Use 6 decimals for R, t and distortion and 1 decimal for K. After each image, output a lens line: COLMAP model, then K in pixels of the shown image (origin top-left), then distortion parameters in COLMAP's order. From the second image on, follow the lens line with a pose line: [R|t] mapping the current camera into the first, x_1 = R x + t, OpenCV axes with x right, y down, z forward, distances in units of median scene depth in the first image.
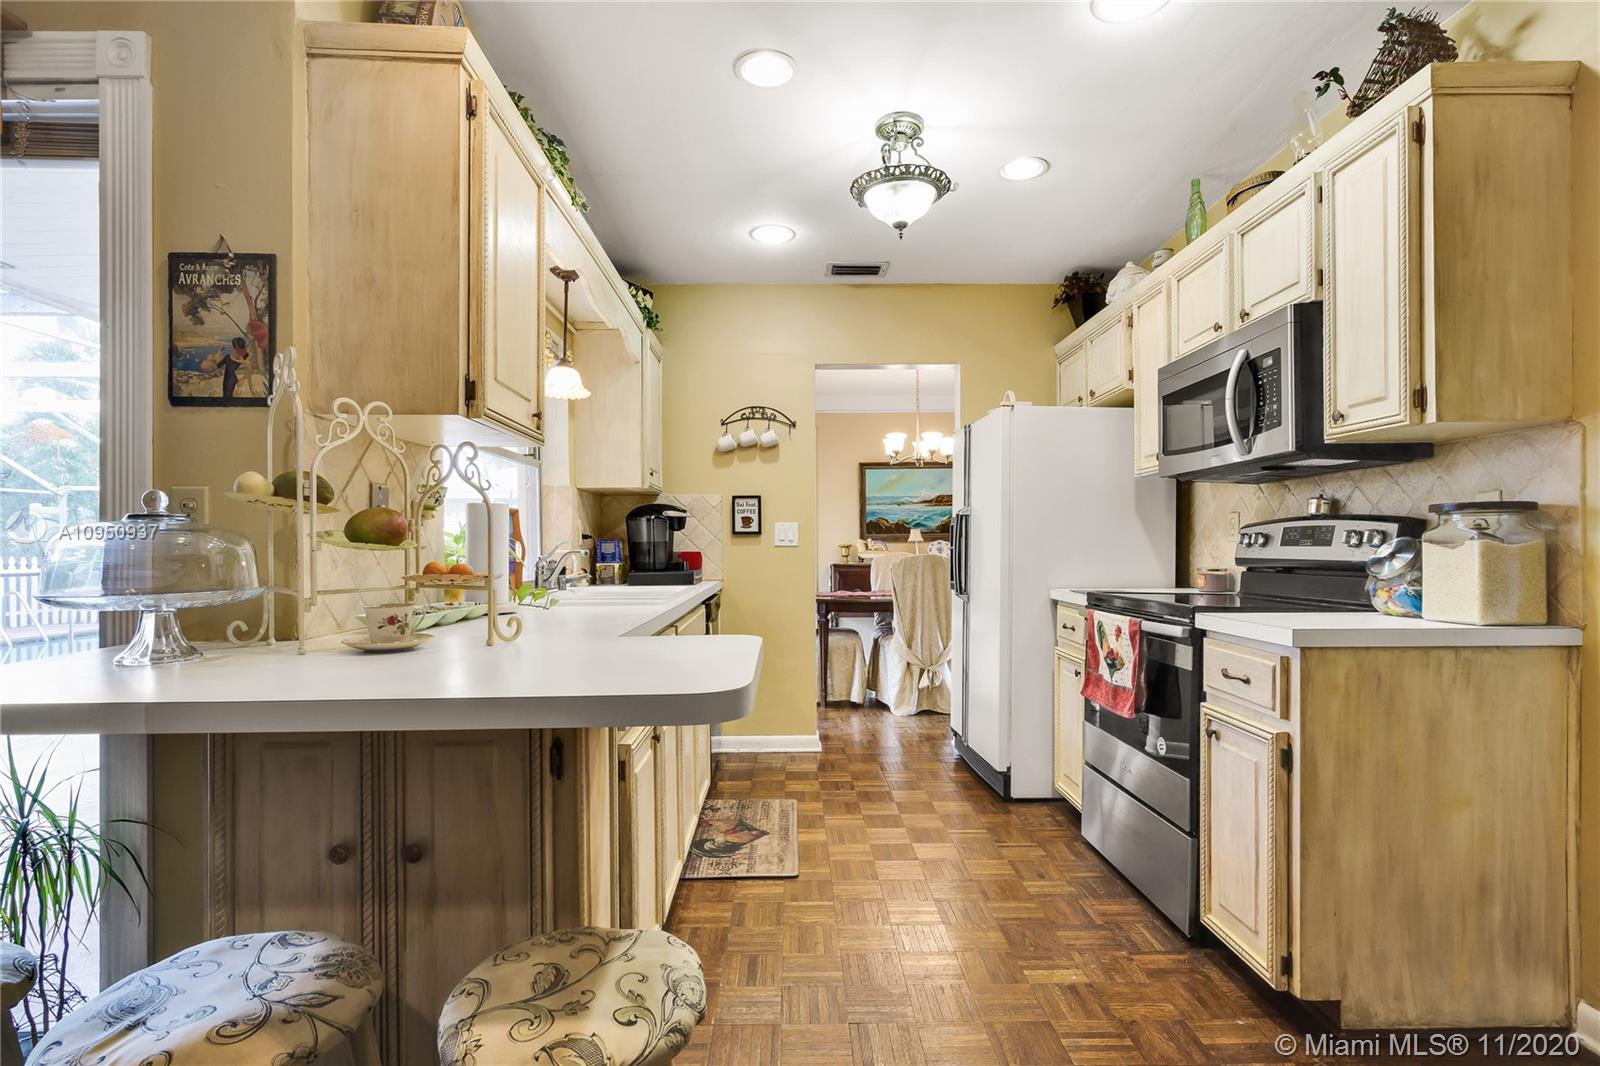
lens RADIAL K [[796.4, 0, 805.3], [0, 796.4, 541.3], [0, 0, 1]] dist [-0.015375, 0.014284]
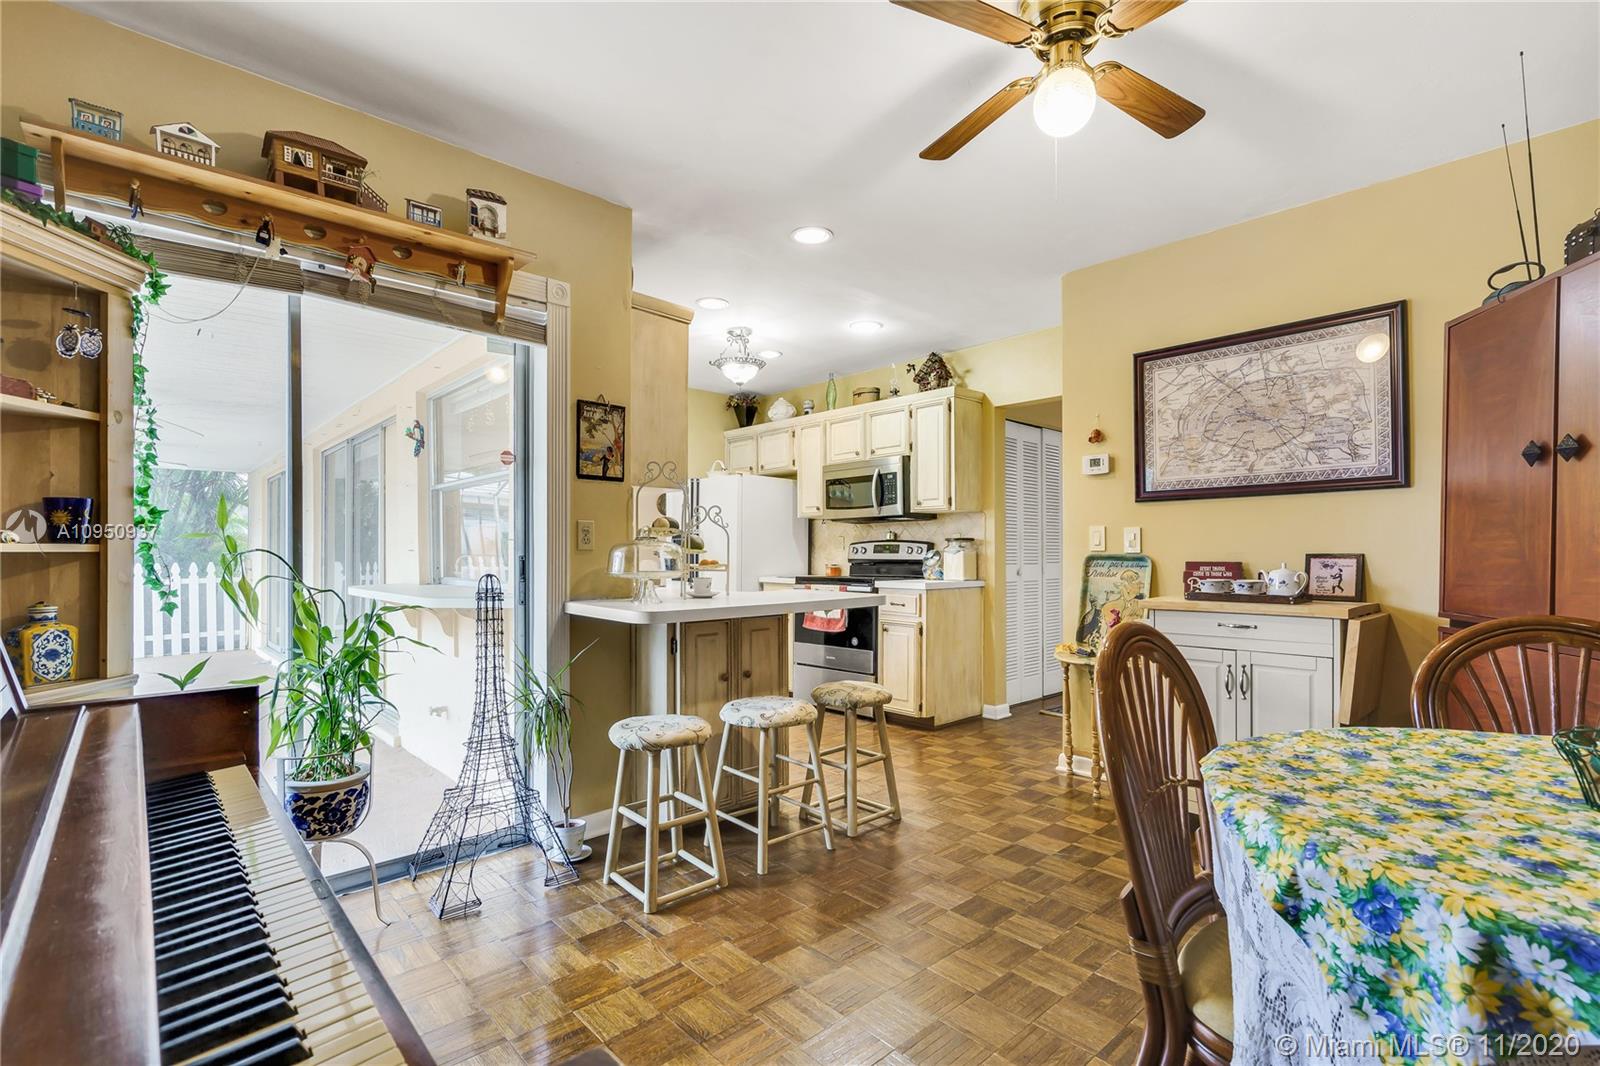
lens RADIAL K [[735.0, 0, 790.8], [0, 735.0, 540.5], [0, 0, 1]] dist [-0.001465, 0.000640]
pose [[0.754024, 0.015082, 0.656674, -1.328075], [-0.007762, 0.999871, -0.014052, 0.001653], [-0.656801, 0.005499, 0.754044, -0.580542]]
